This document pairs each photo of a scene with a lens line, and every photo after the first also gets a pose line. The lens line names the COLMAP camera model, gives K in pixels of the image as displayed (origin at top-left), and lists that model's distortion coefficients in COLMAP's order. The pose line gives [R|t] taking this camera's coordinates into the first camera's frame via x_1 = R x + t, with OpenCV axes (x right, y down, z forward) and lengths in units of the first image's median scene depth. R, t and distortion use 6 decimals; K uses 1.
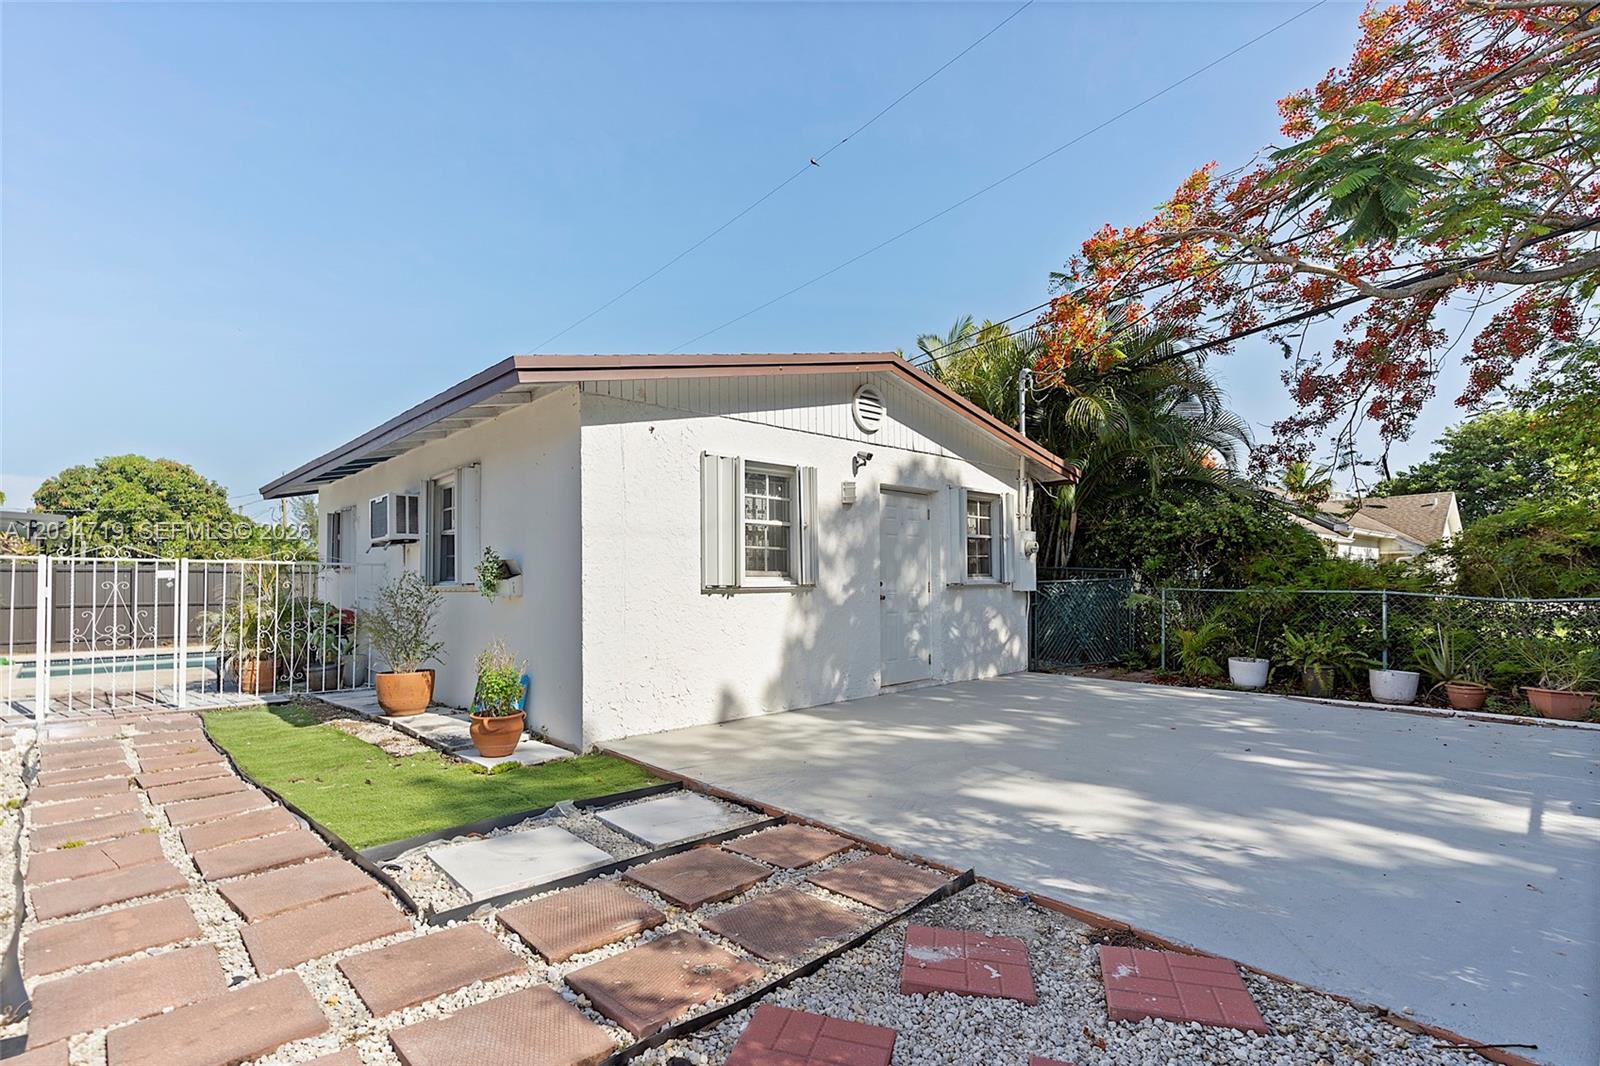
lens RADIAL K [[779.3, 0, 799.3], [0, 779.3, 507.5], [0, 0, 1]] dist [0.001361, -0.000016]
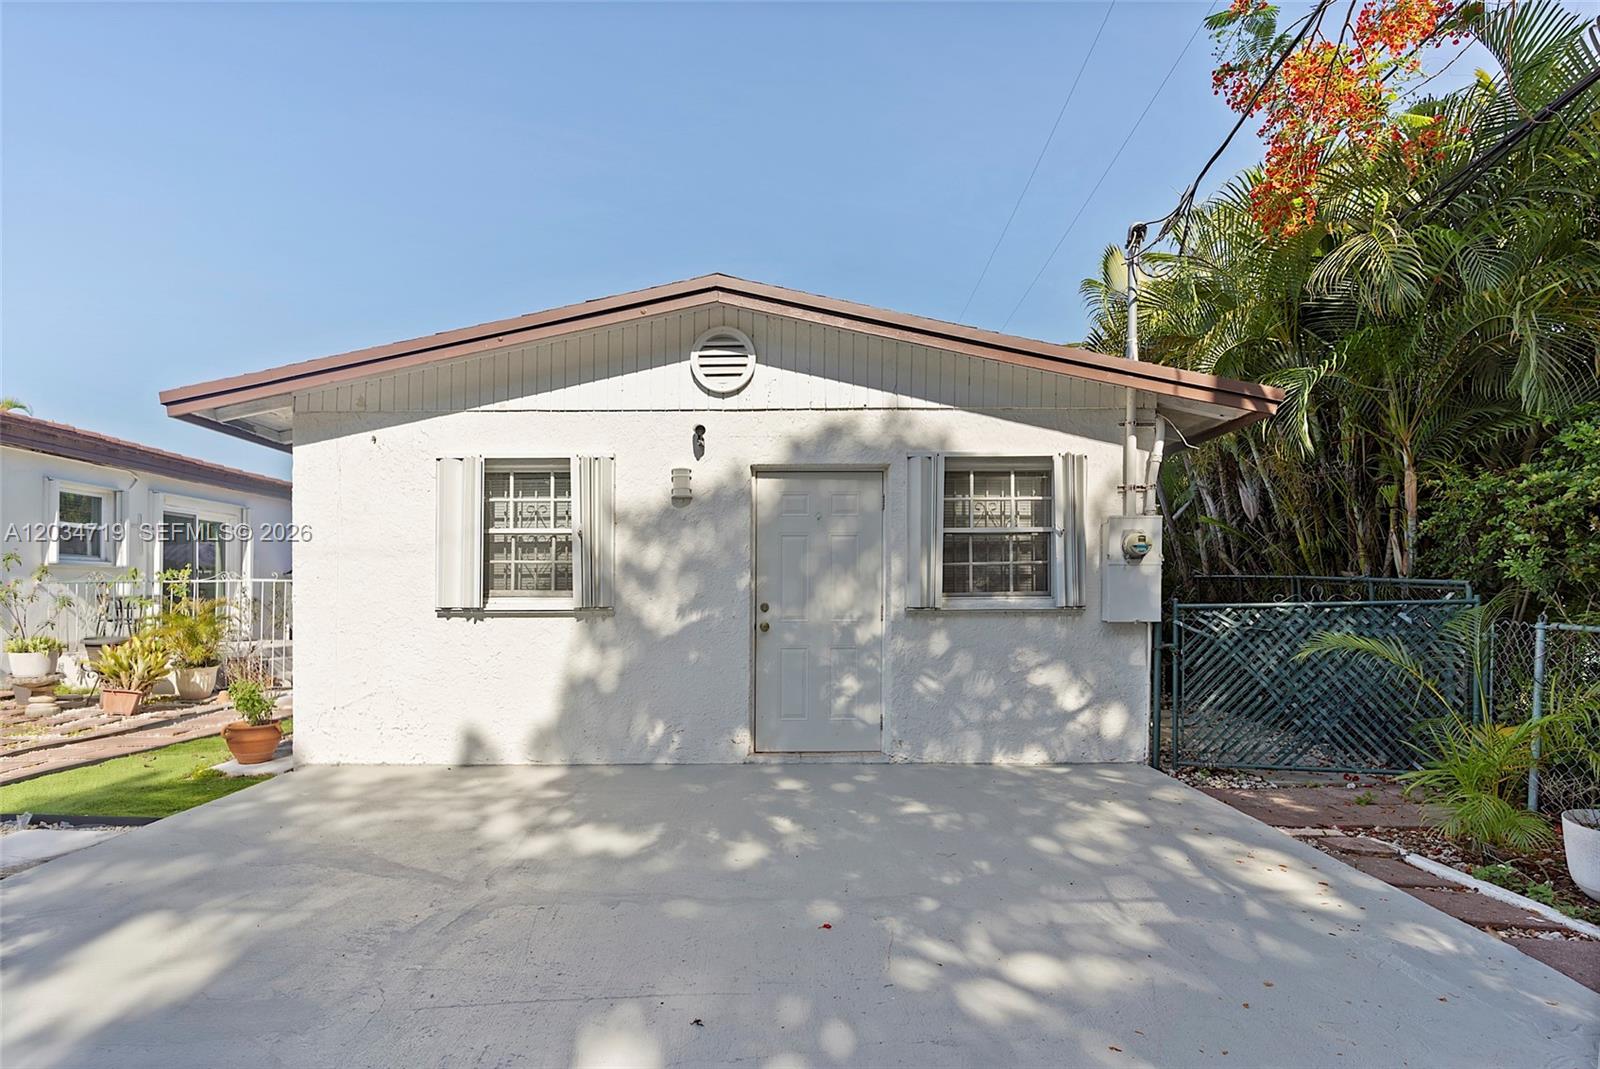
lens RADIAL K [[767.9, 0, 801.7], [0, 767.9, 590.2], [0, 0, 1]] dist [0.002946, 0.000157]
pose [[0.713214, -0.007730, -0.700904, 0.627948], [0.063540, 0.996535, 0.053666, 0.046564], [0.698061, -0.082810, 0.711234, 0.542517]]
